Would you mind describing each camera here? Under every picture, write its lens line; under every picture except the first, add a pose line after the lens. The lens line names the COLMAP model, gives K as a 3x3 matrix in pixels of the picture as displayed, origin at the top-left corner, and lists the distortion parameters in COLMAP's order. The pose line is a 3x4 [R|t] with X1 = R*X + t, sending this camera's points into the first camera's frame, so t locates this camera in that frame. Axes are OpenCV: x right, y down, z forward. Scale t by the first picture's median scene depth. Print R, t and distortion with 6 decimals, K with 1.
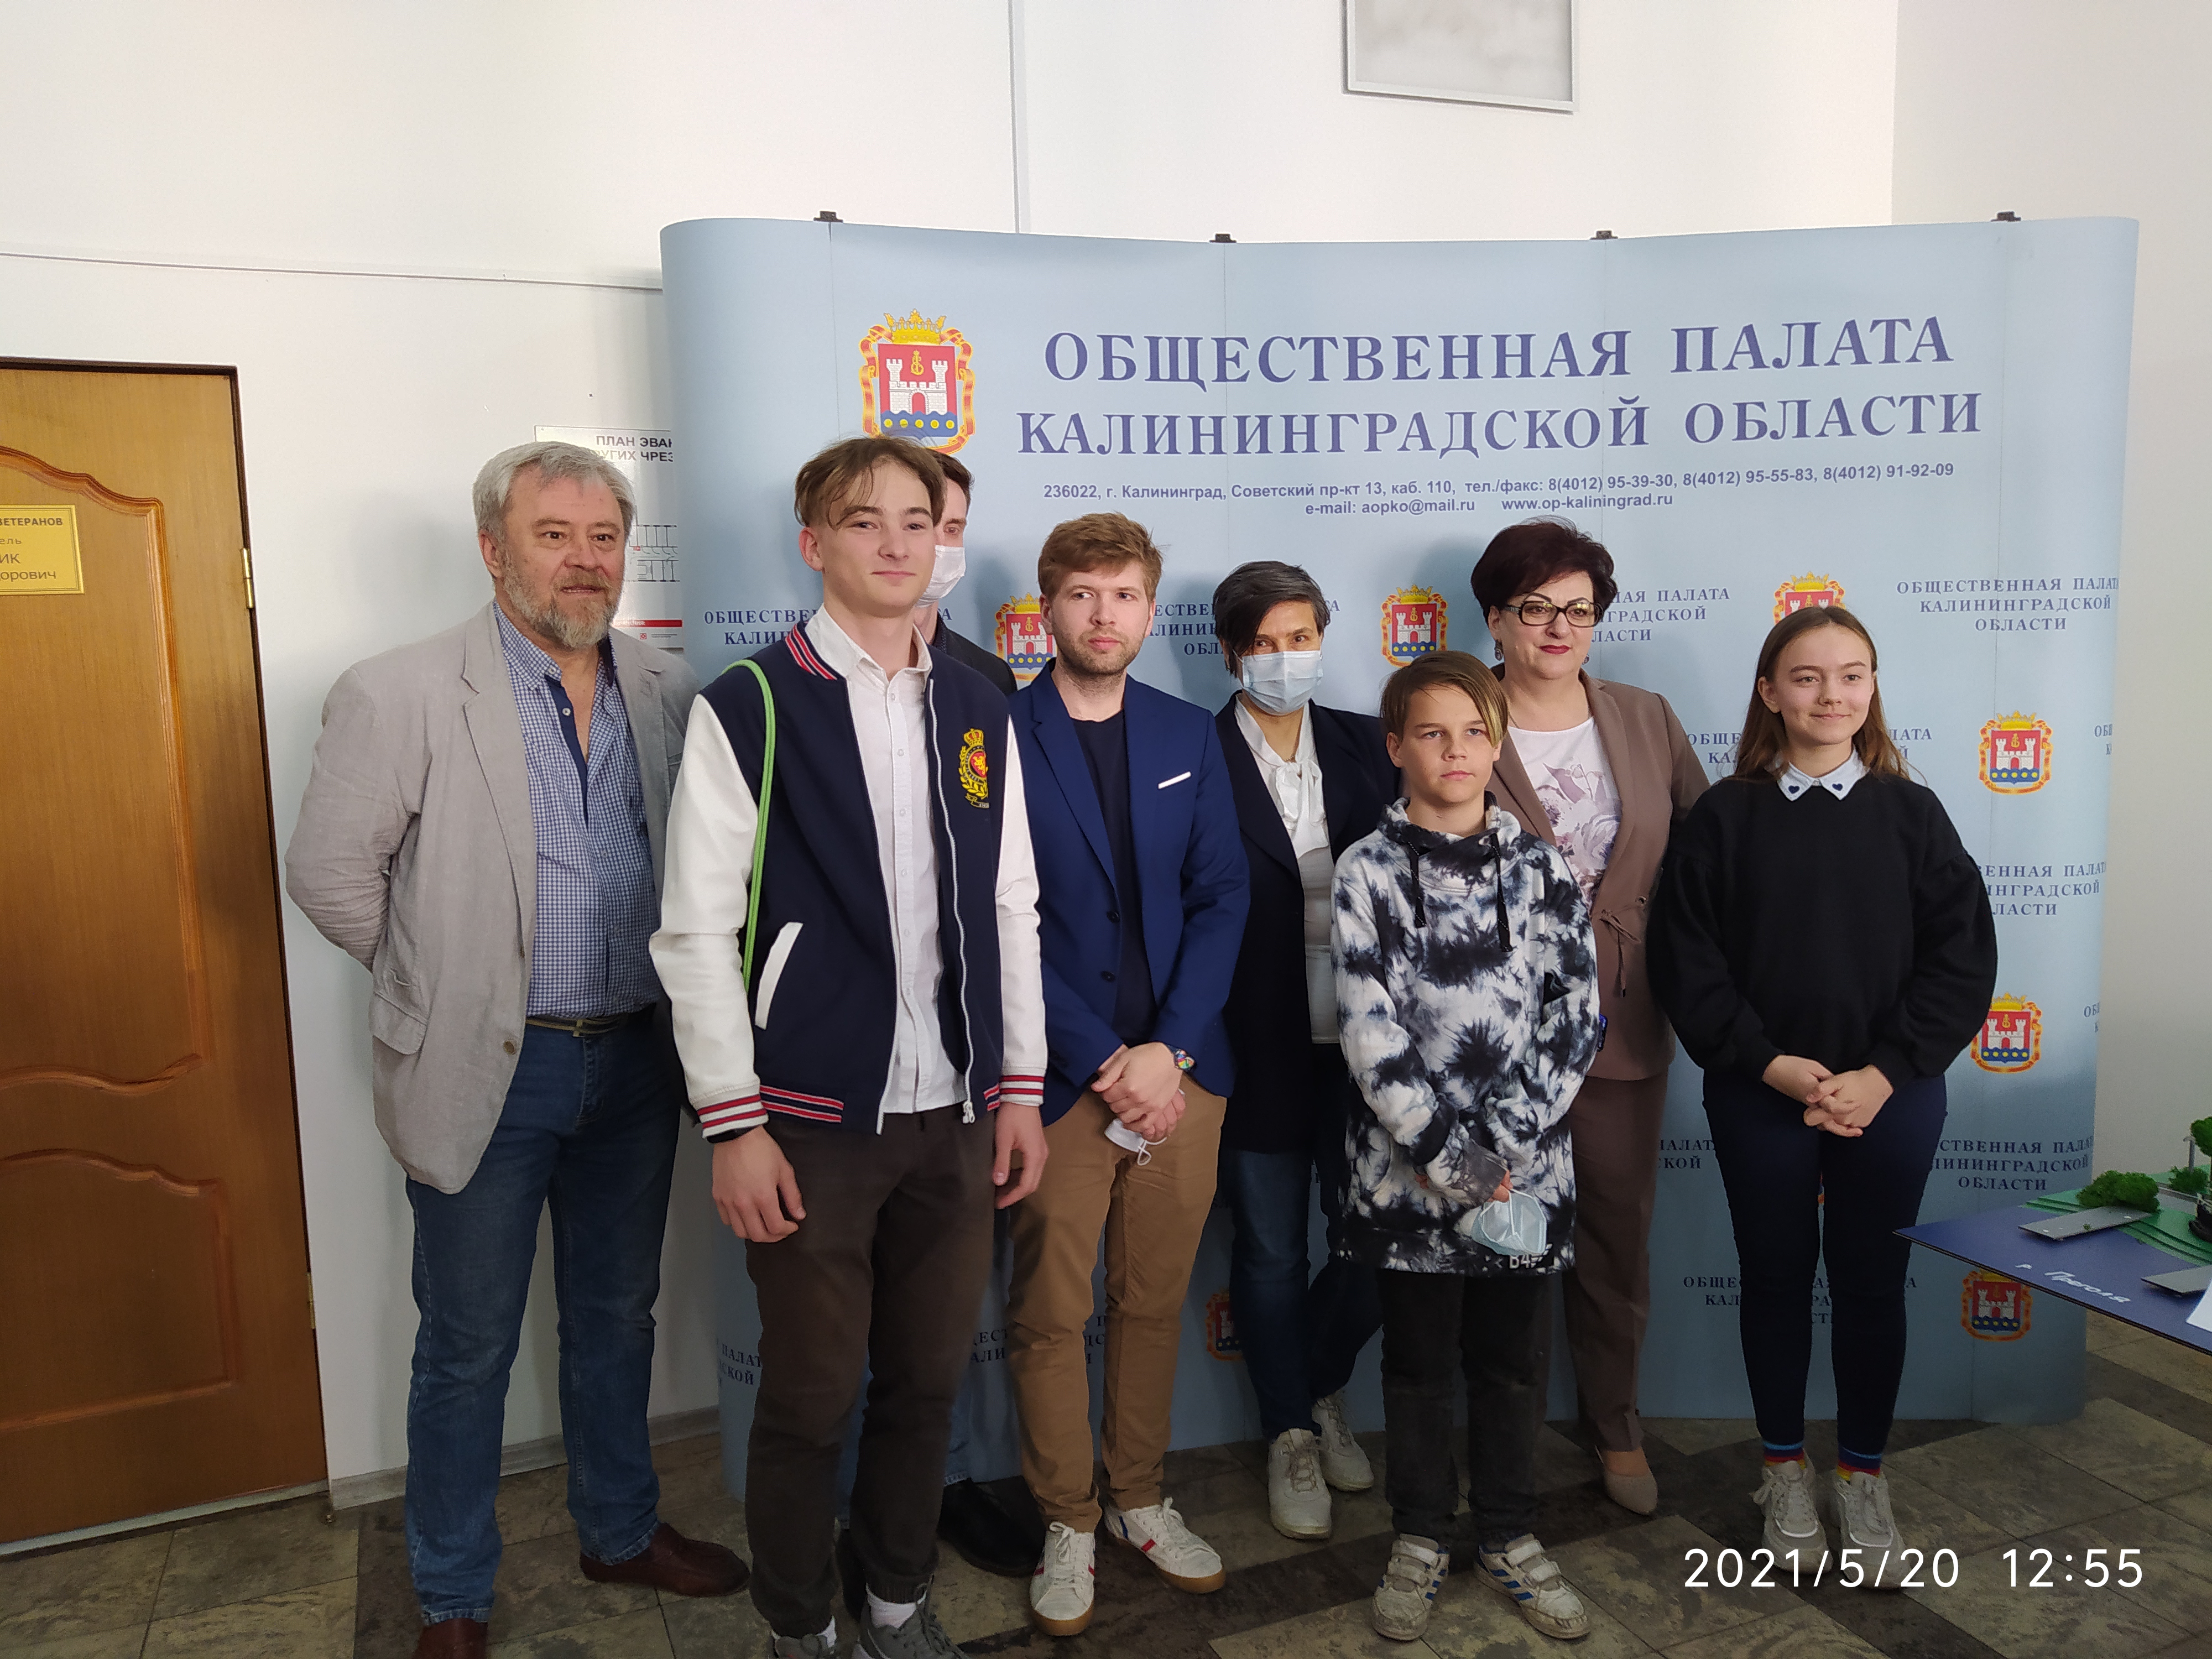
lens RADIAL K [[1665.4, 0, 1106.8], [0, 1665.4, 845.0], [0, 0, 1]] dist [0.128556, -0.104951]
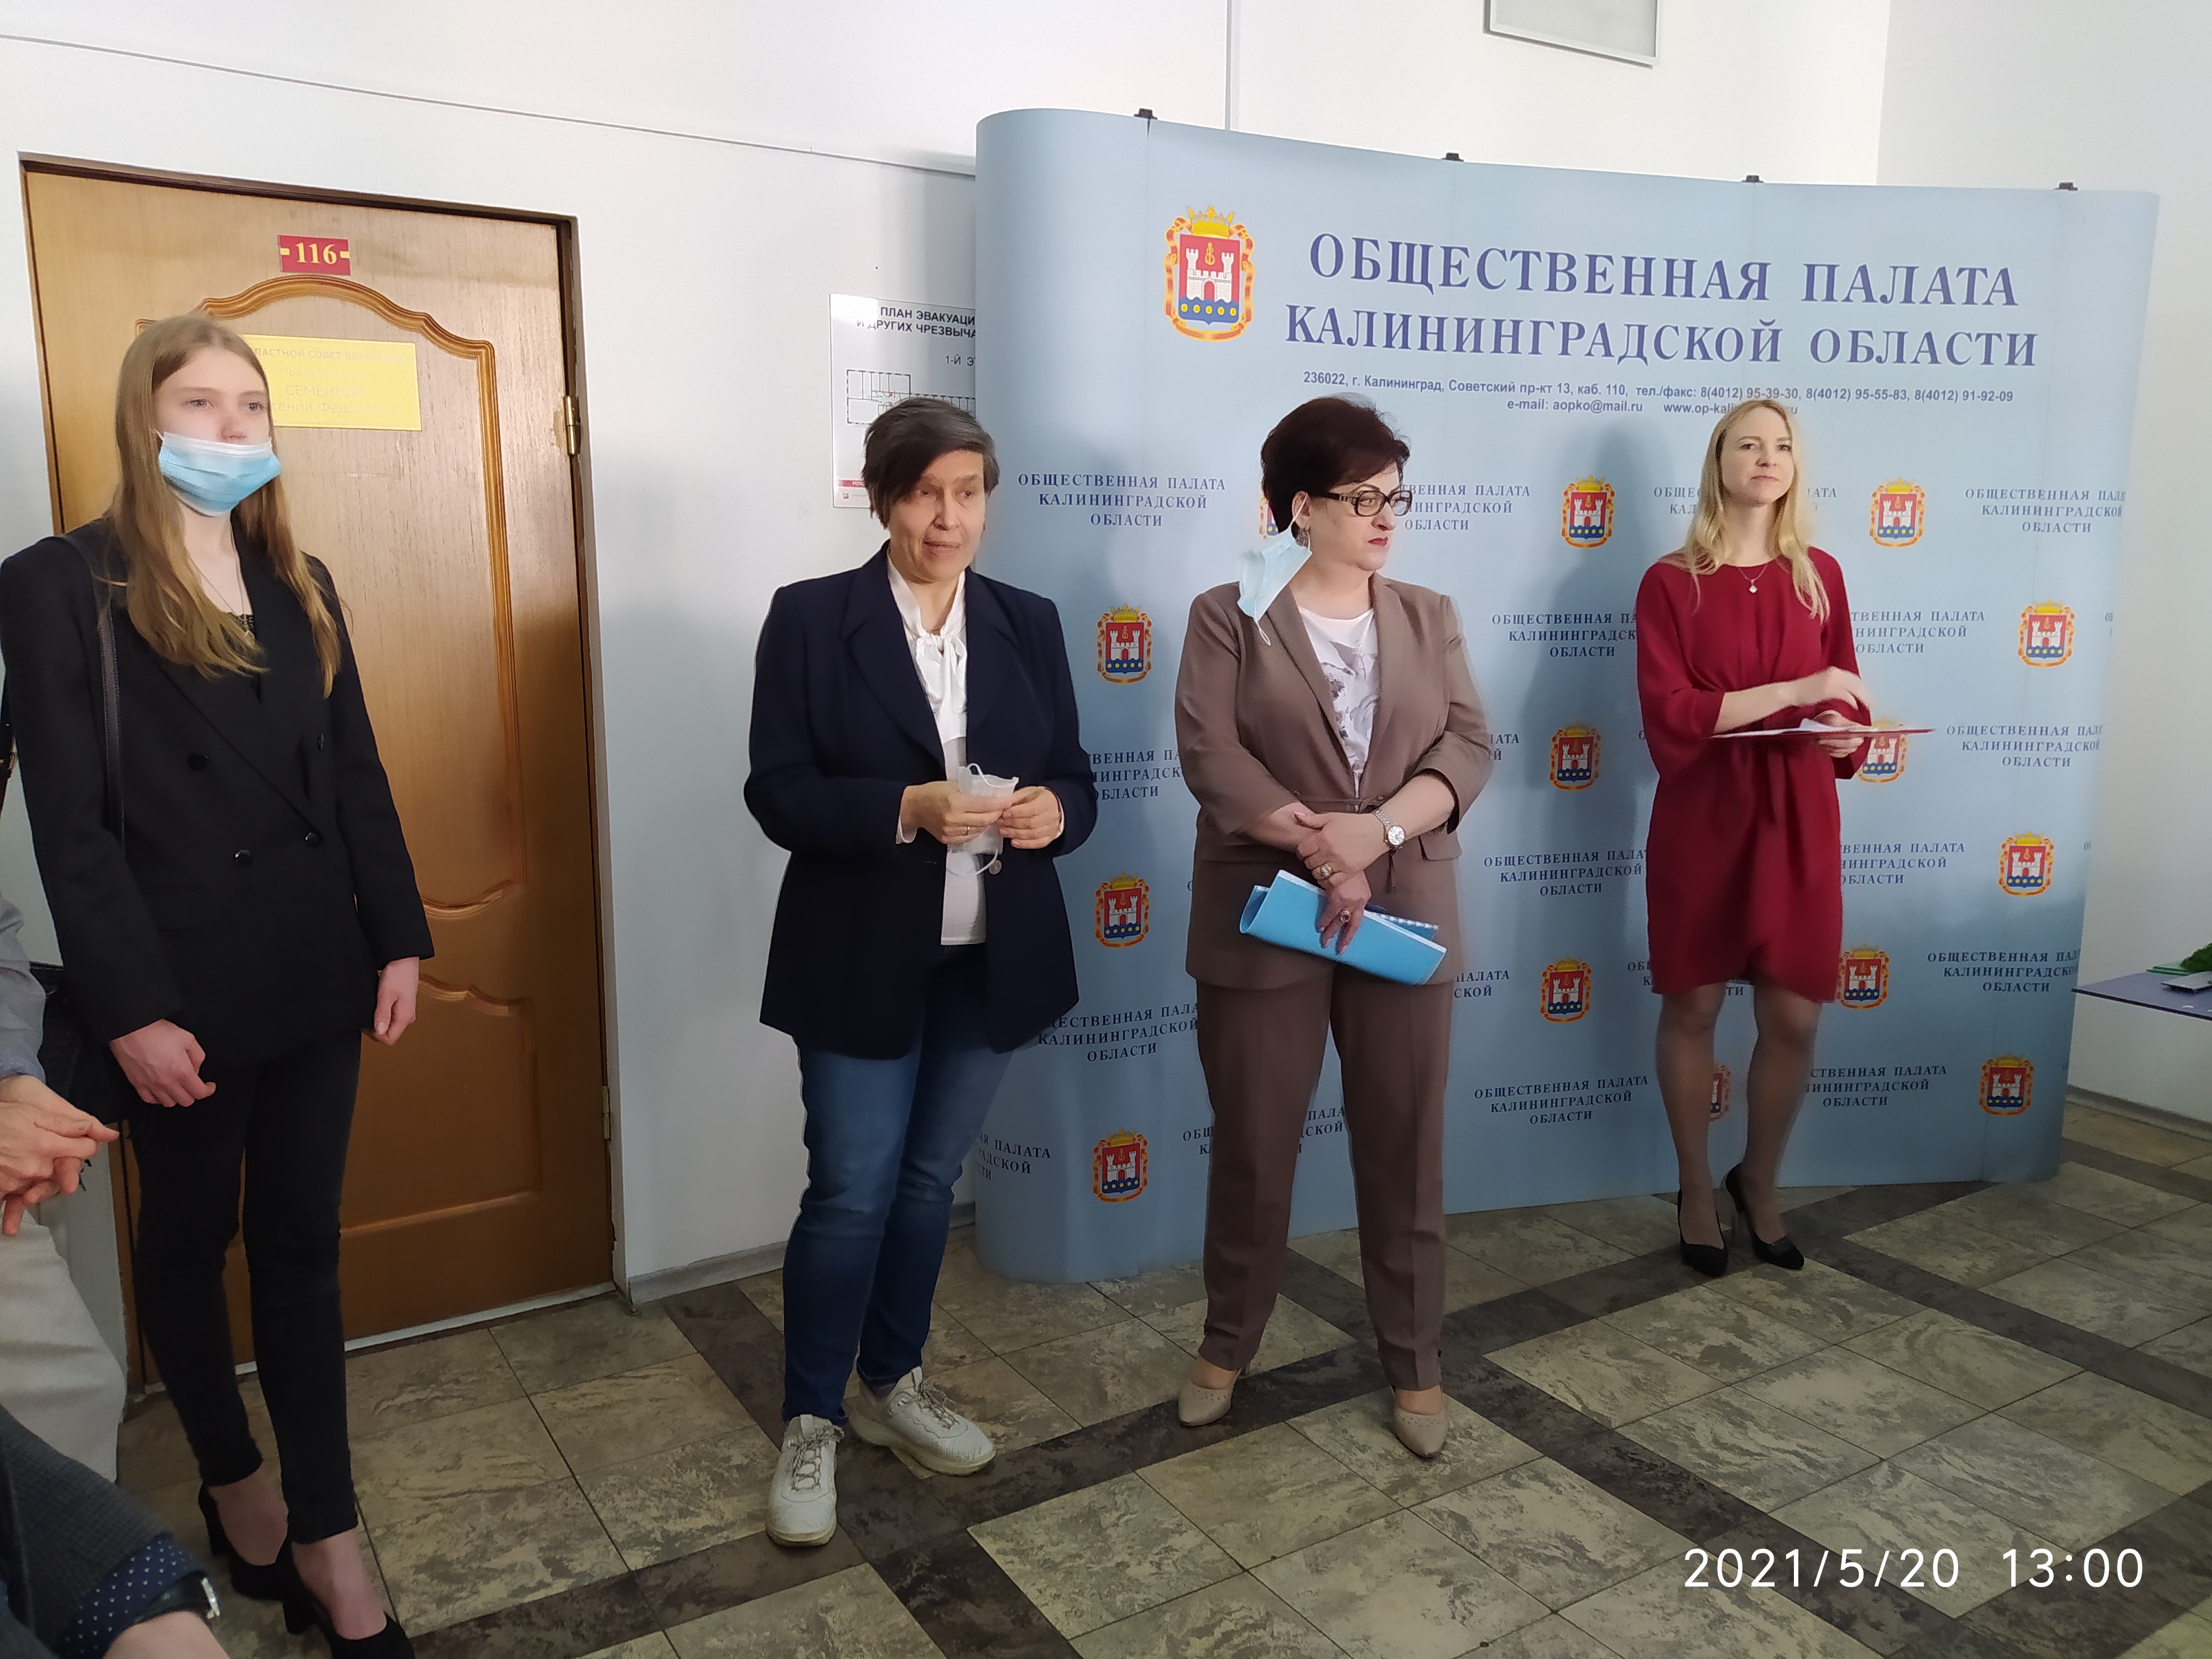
lens RADIAL K [[1694.2, 0, 1106.0], [0, 1694.2, 829.5], [0, 0, 1]] dist [0.182967, -0.226325]
pose [[0.982158, 0.003646, 0.188020, -0.367934], [-0.009864, 0.999435, 0.032146, 0.053184], [-0.187797, -0.033427, 0.981639, -0.107257]]
